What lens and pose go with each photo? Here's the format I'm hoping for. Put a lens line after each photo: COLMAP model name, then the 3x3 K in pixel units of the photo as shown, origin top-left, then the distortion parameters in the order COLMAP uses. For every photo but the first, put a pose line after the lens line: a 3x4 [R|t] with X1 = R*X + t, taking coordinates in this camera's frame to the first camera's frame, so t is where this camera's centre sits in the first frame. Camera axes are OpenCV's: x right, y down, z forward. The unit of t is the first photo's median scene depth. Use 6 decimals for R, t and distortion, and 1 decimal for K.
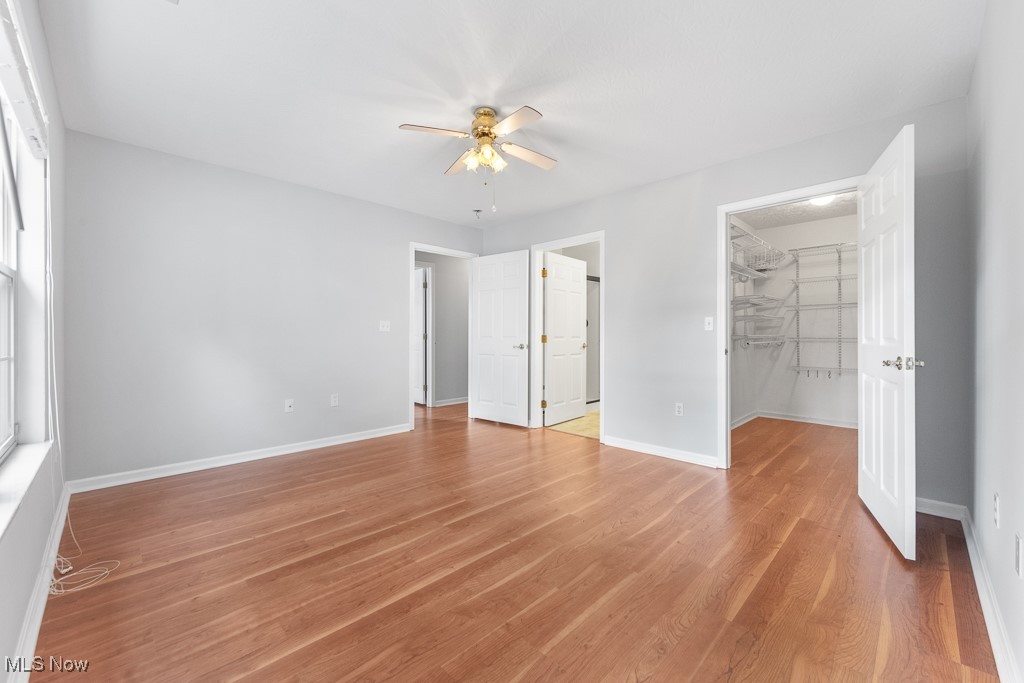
lens RADIAL K [[404.1, 0, 511.8], [0, 404.1, 337.3], [0, 0, 1]] dist [-0.006199, -0.000427]
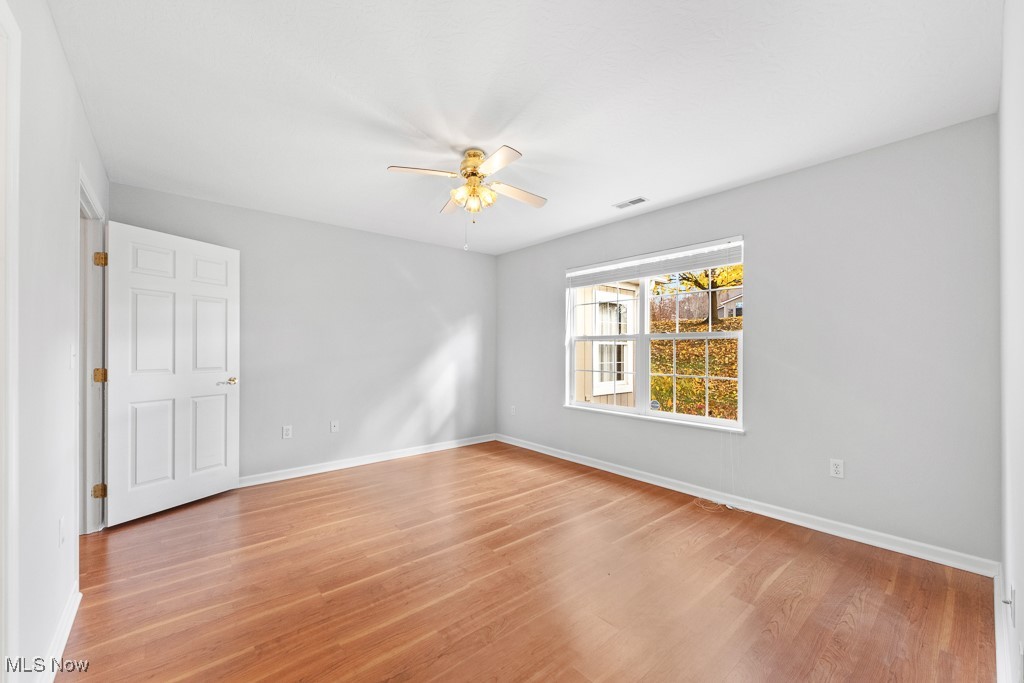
lens RADIAL K [[404.1, 0, 518.0], [0, 404.1, 343.0], [0, 0, 1]] dist [-0.006199, -0.000427]
pose [[-0.998565, -0.003975, 0.053405, -0.296116], [-0.004515, 0.999940, -0.010009, -0.084909], [-0.053362, -0.010236, -0.998523, 2.609503]]
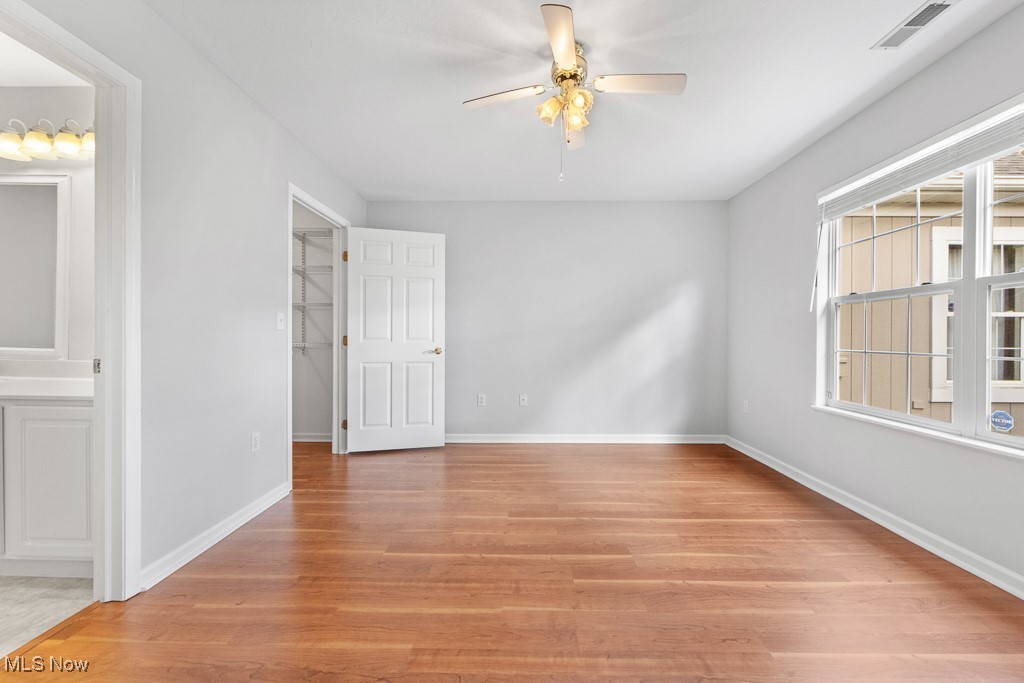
lens RADIAL K [[404.1, 0, 519.9], [0, 404.1, 339.3], [0, 0, 1]] dist [-0.006199, -0.000427]
pose [[-0.710165, -0.006652, 0.704004, -0.709957], [-0.000606, 0.999961, 0.008837, -0.008989], [-0.704035, 0.005849, -0.710141, 2.091344]]
